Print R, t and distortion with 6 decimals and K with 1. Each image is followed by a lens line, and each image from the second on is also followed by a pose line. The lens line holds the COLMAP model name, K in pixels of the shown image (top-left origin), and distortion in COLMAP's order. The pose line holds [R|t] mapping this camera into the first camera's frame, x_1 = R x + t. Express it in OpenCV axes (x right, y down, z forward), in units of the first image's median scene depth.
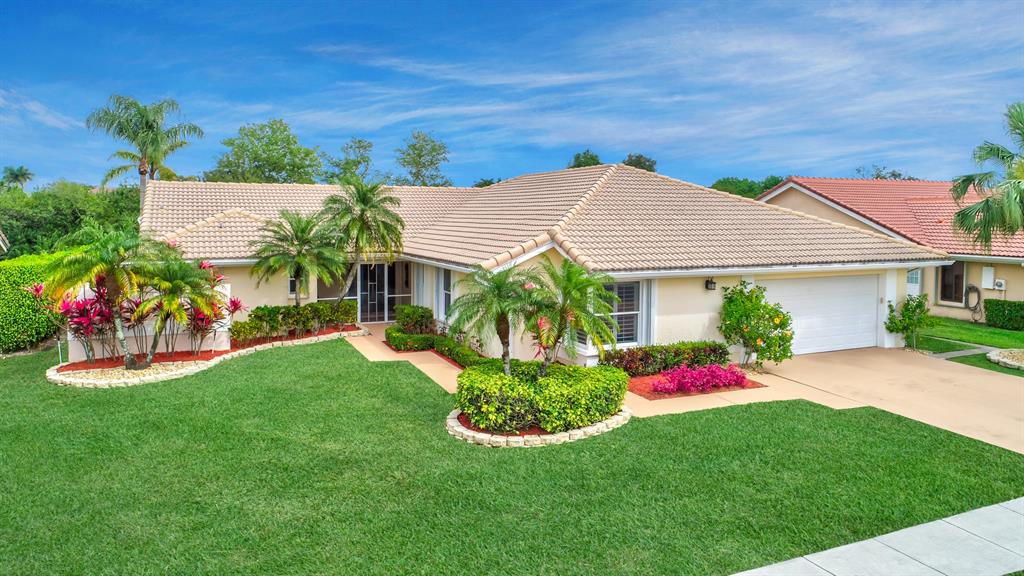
lens RADIAL K [[701.0, 0, 489.6], [0, 701.0, 229.6], [0, 0, 1]] dist [-0.021660, 0.000070]
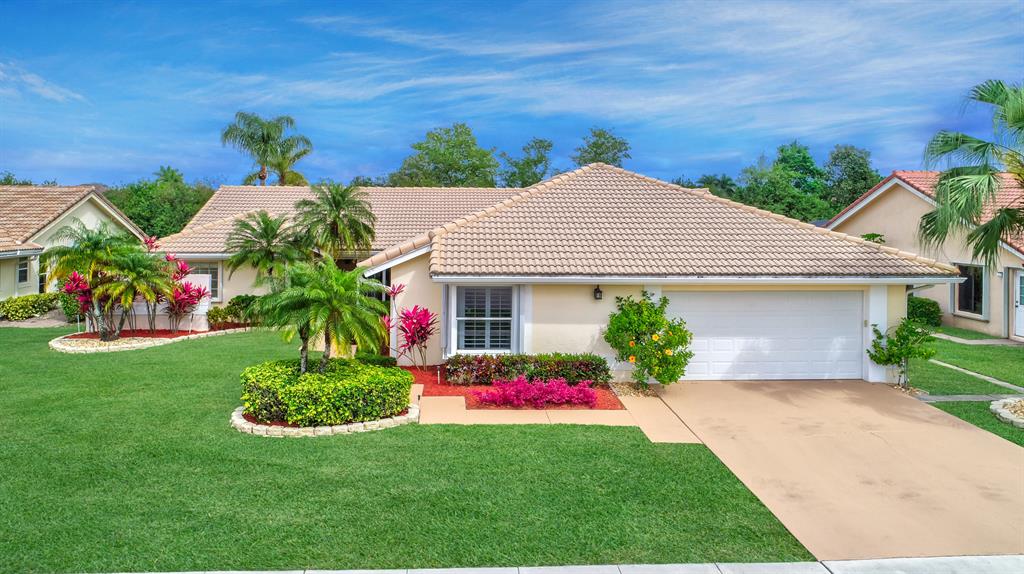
lens RADIAL K [[696.7, 0, 477.9], [0, 696.7, 226.9], [0, 0, 1]] dist [-0.003221, 0.001903]
pose [[0.931354, 0.009748, -0.363984, 0.484271], [-0.009852, 0.999950, 0.001571, -0.008962], [0.363981, 0.002122, 0.931404, 0.083769]]
